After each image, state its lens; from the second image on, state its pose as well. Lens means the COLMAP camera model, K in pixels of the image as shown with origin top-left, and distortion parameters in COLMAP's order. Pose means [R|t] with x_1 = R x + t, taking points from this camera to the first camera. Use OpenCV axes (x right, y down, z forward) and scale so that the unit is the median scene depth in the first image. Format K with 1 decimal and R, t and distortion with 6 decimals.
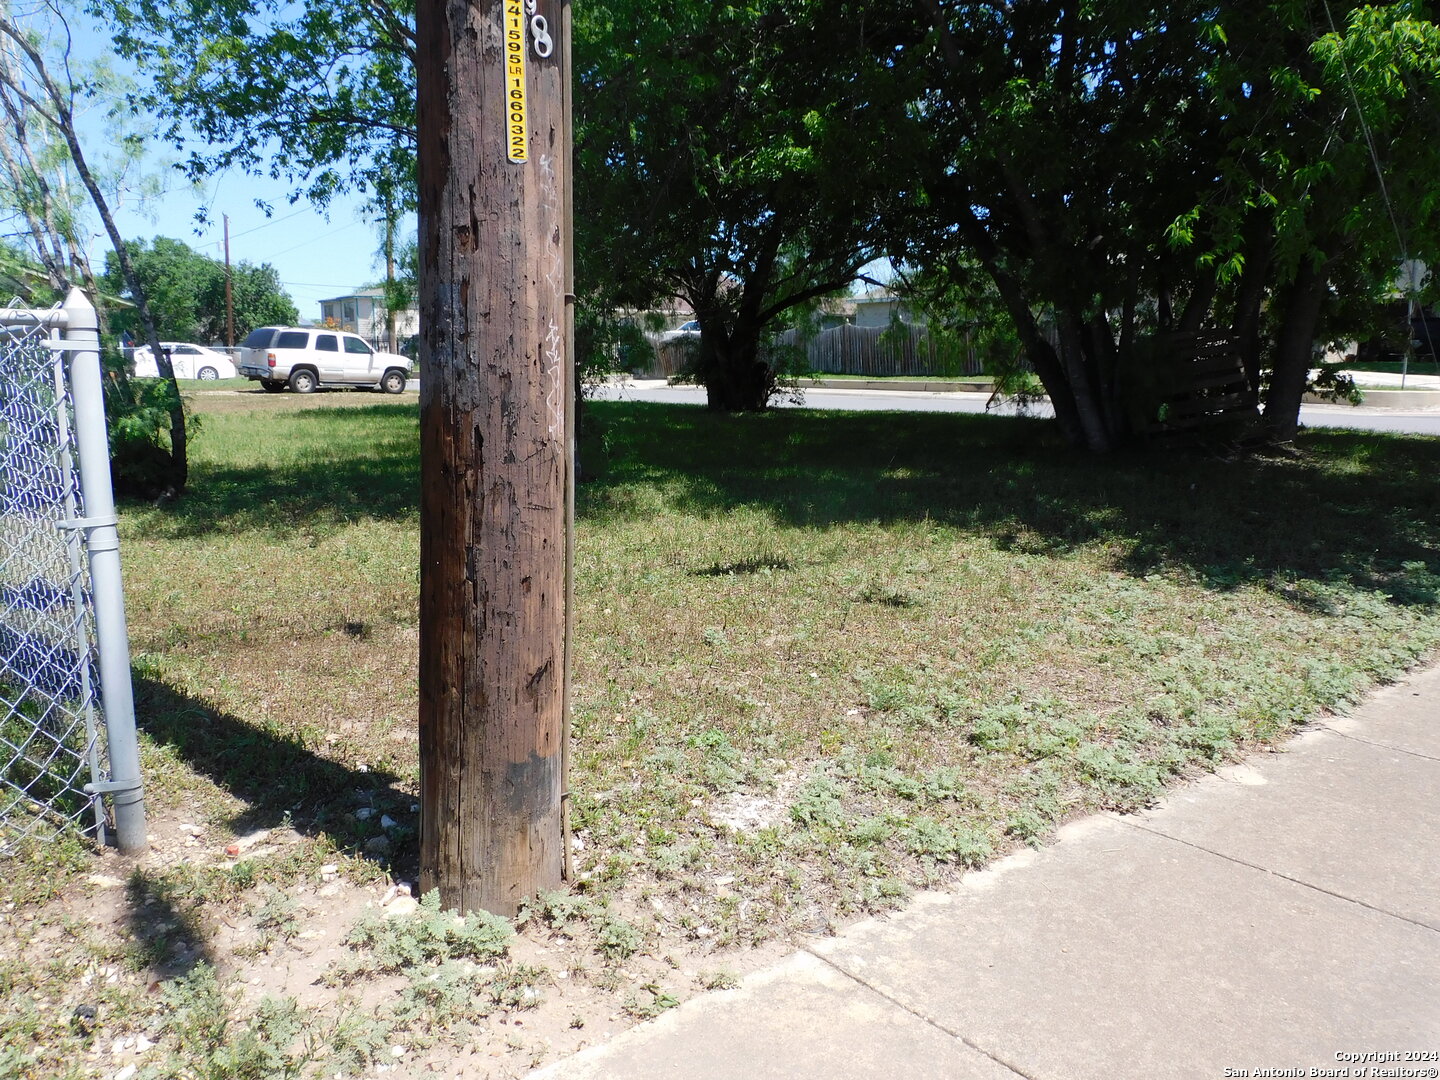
lens RADIAL K [[1164.2, 0, 727.1], [0, 1164.2, 542.3], [0, 0, 1]] dist [0.024645, -0.033241]
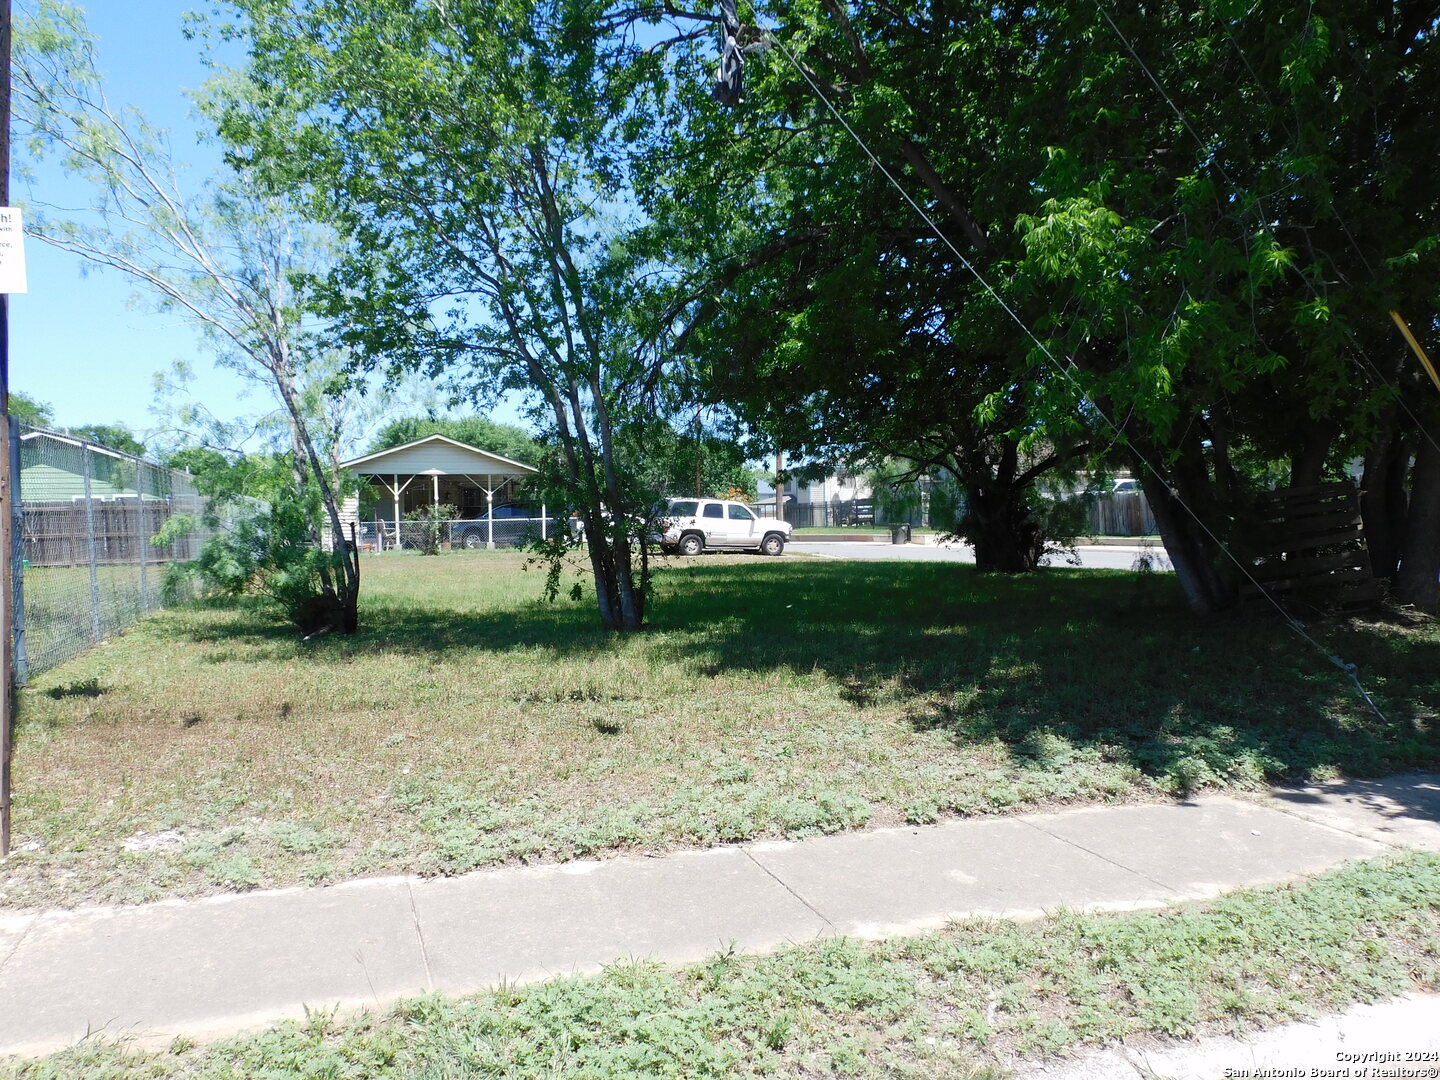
lens RADIAL K [[1164.2, 0, 720.9], [0, 1164.2, 540.7], [0, 0, 1]] dist [0.024645, -0.033241]
pose [[0.914929, -0.007552, -0.403545, 0.116449], [-0.048623, 0.990481, -0.128775, 0.001602], [0.400676, 0.137442, 0.905852, -0.007556]]
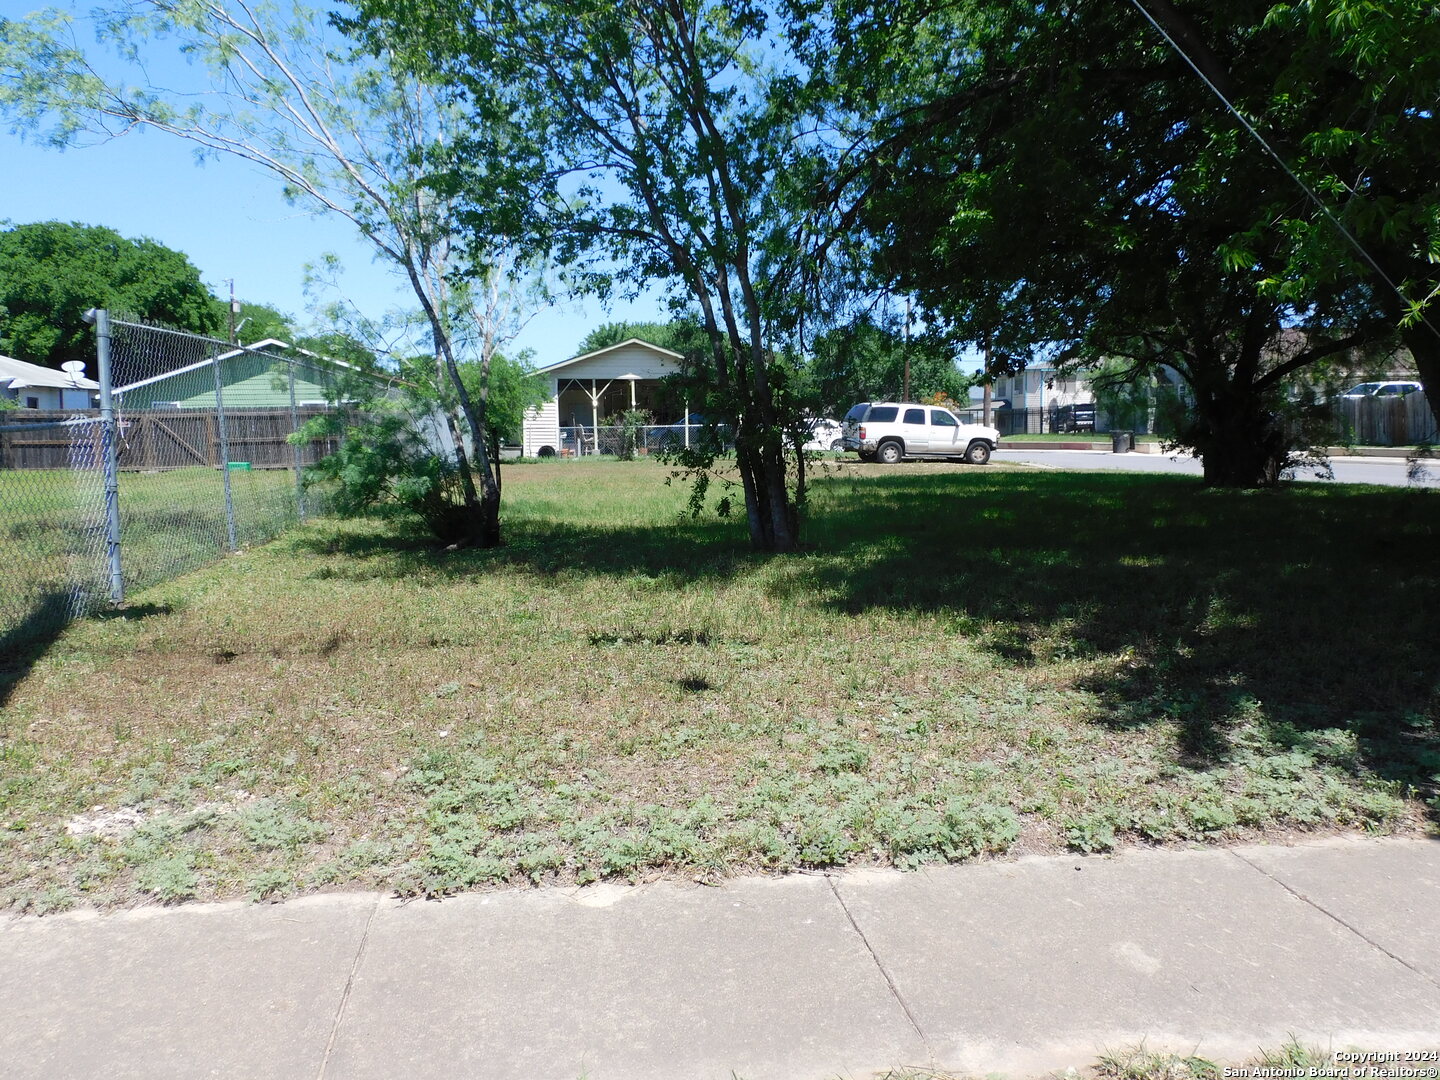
lens RADIAL K [[1164.2, 0, 725.9], [0, 1164.2, 538.4], [0, 0, 1]] dist [0.024645, -0.033241]
pose [[0.829693, 0.041556, -0.556671, 0.109986], [-0.076507, 0.996280, -0.039658, -0.005375], [0.552952, 0.075493, 0.829786, 0.035490]]
